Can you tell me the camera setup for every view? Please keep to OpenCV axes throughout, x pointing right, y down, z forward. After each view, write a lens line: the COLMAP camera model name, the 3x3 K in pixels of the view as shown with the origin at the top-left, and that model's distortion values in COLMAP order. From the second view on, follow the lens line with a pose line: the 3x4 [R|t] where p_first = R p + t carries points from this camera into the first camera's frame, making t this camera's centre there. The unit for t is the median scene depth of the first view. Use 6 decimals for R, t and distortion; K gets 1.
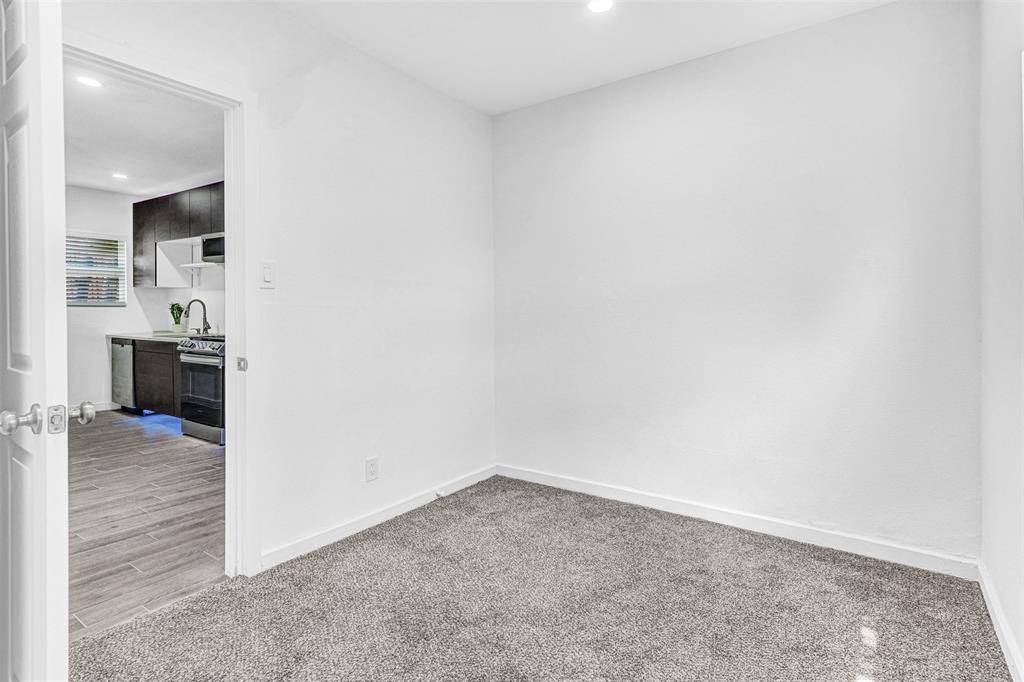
lens RADIAL K [[524.7, 0, 539.2], [0, 524.7, 313.5], [0, 0, 1]] dist [0.000132, -0.000019]
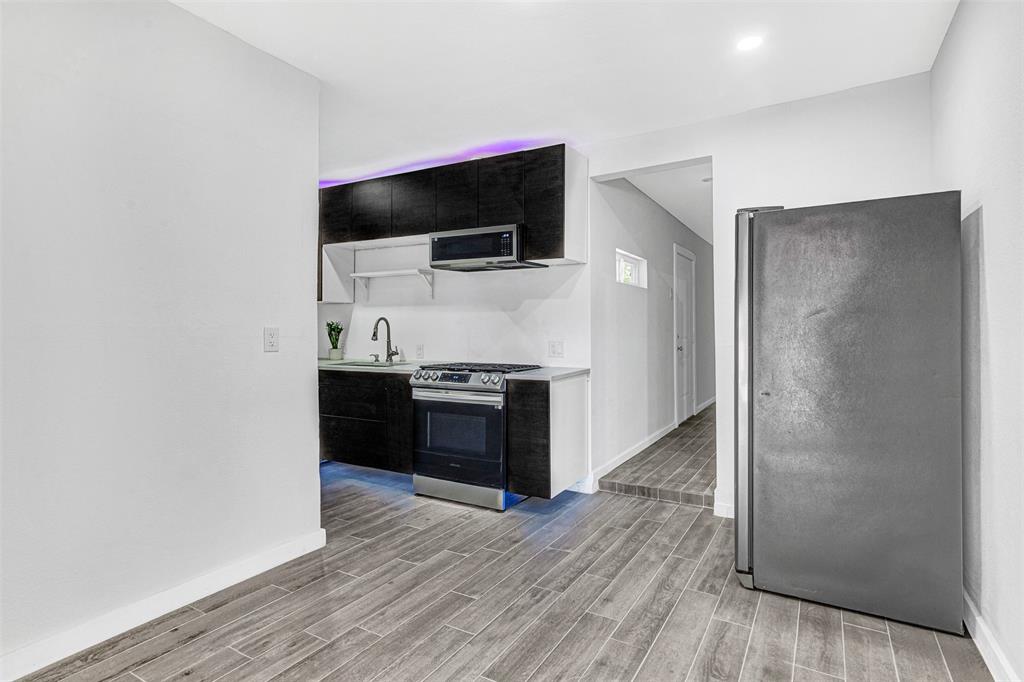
lens RADIAL K [[533.3, 0, 512.0], [0, 533.3, 341.0], [0, 0, 1]] dist [0.002170, 0.000933]
pose [[0.999220, -0.000186, 0.039499, -0.569597], [-0.000178, 0.999958, 0.009204, 0.000679], [-0.039499, -0.009204, 0.999177, 0.224541]]
